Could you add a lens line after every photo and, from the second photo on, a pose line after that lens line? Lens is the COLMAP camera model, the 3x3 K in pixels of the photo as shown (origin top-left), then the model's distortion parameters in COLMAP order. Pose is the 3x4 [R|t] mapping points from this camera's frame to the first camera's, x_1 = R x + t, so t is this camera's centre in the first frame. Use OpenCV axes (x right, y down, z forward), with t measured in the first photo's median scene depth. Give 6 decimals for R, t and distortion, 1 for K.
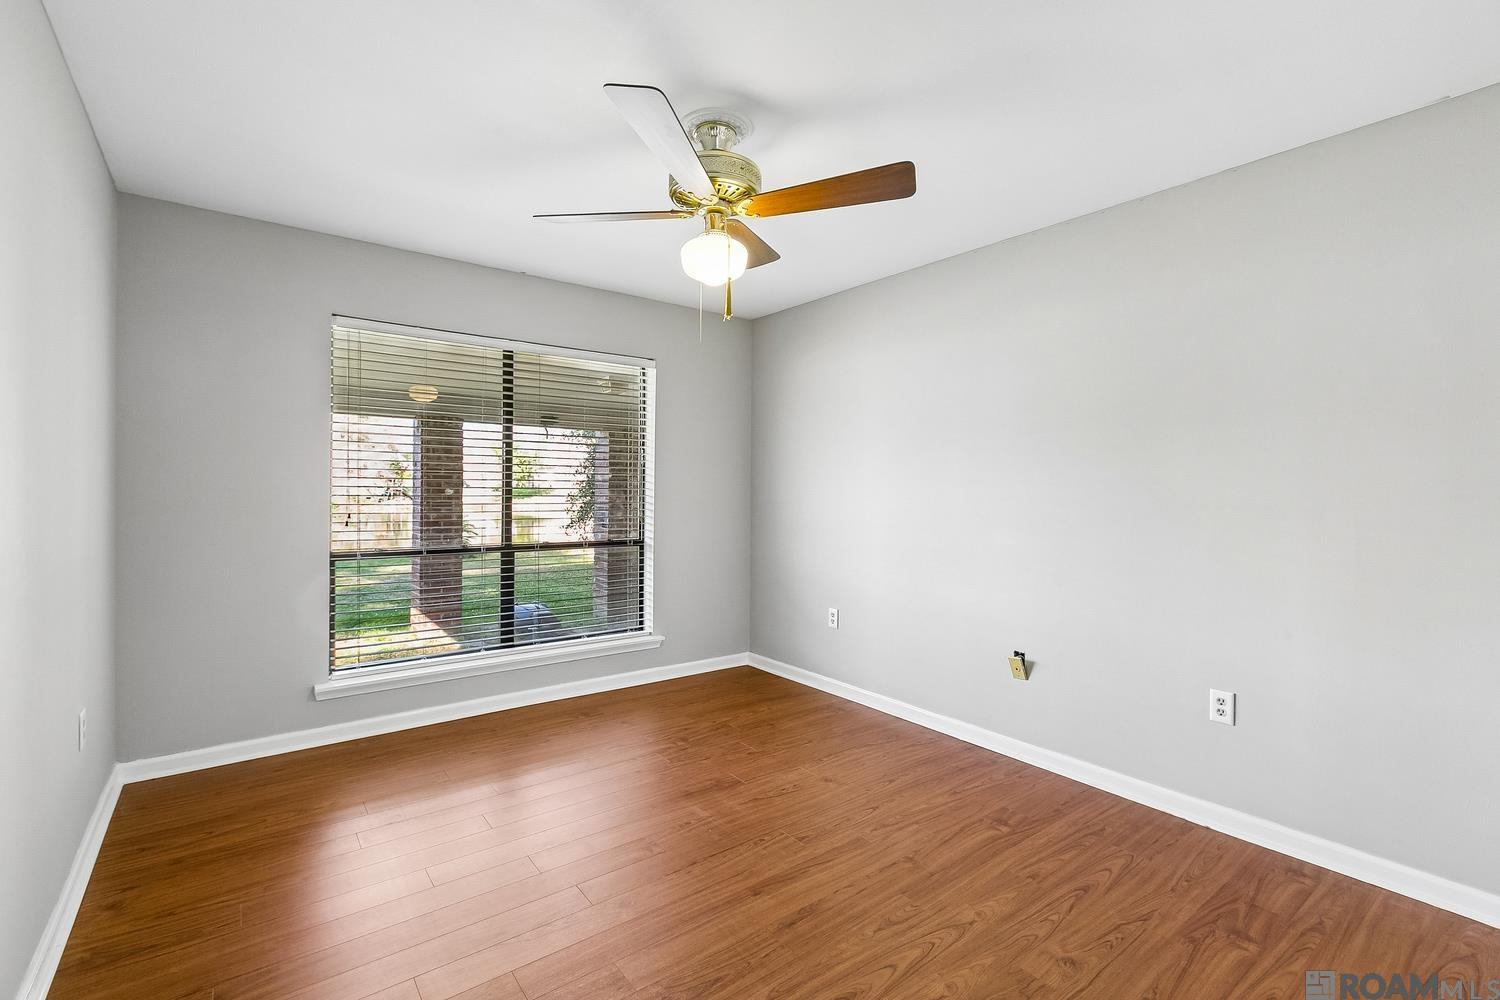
lens RADIAL K [[672.0, 0, 750.0], [0, 672.0, 500.0], [0, 0, 1]] dist [-0.001458, 0.000190]
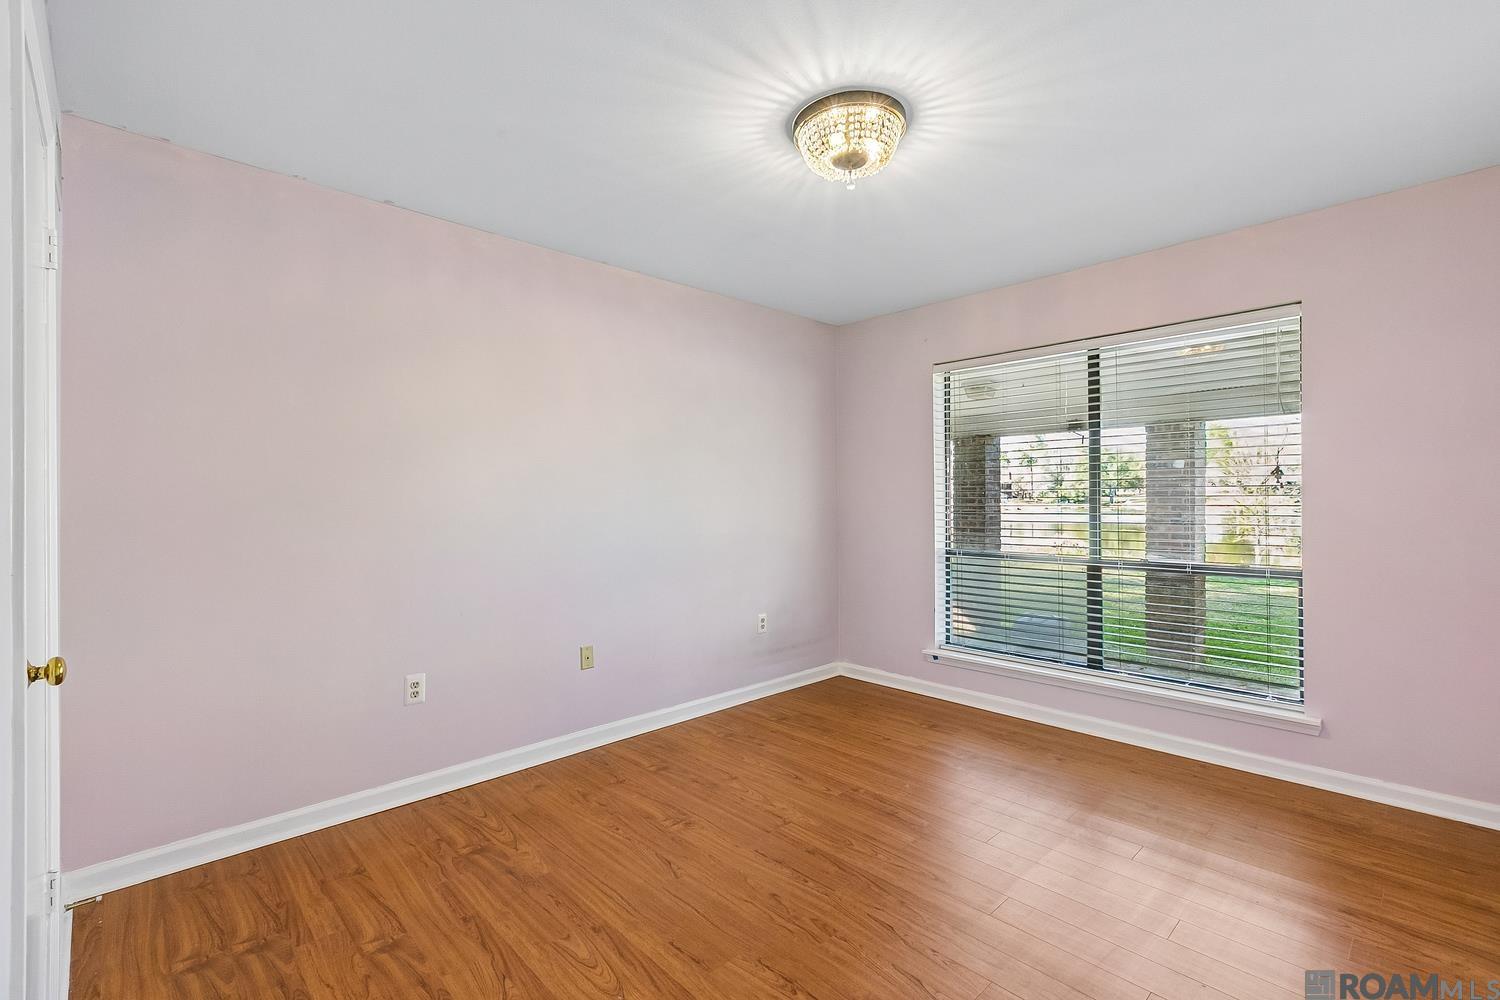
lens RADIAL K [[642.2, 0, 750.0], [0, 642.2, 500.0], [0, 0, 1]] dist [0.015873, -0.000033]
pose [[0.128299, -0.012463, -0.991657, 0.478220], [-0.006779, 0.999887, -0.013443, 0.001395], [0.991712, 0.008447, 0.128200, 0.426689]]
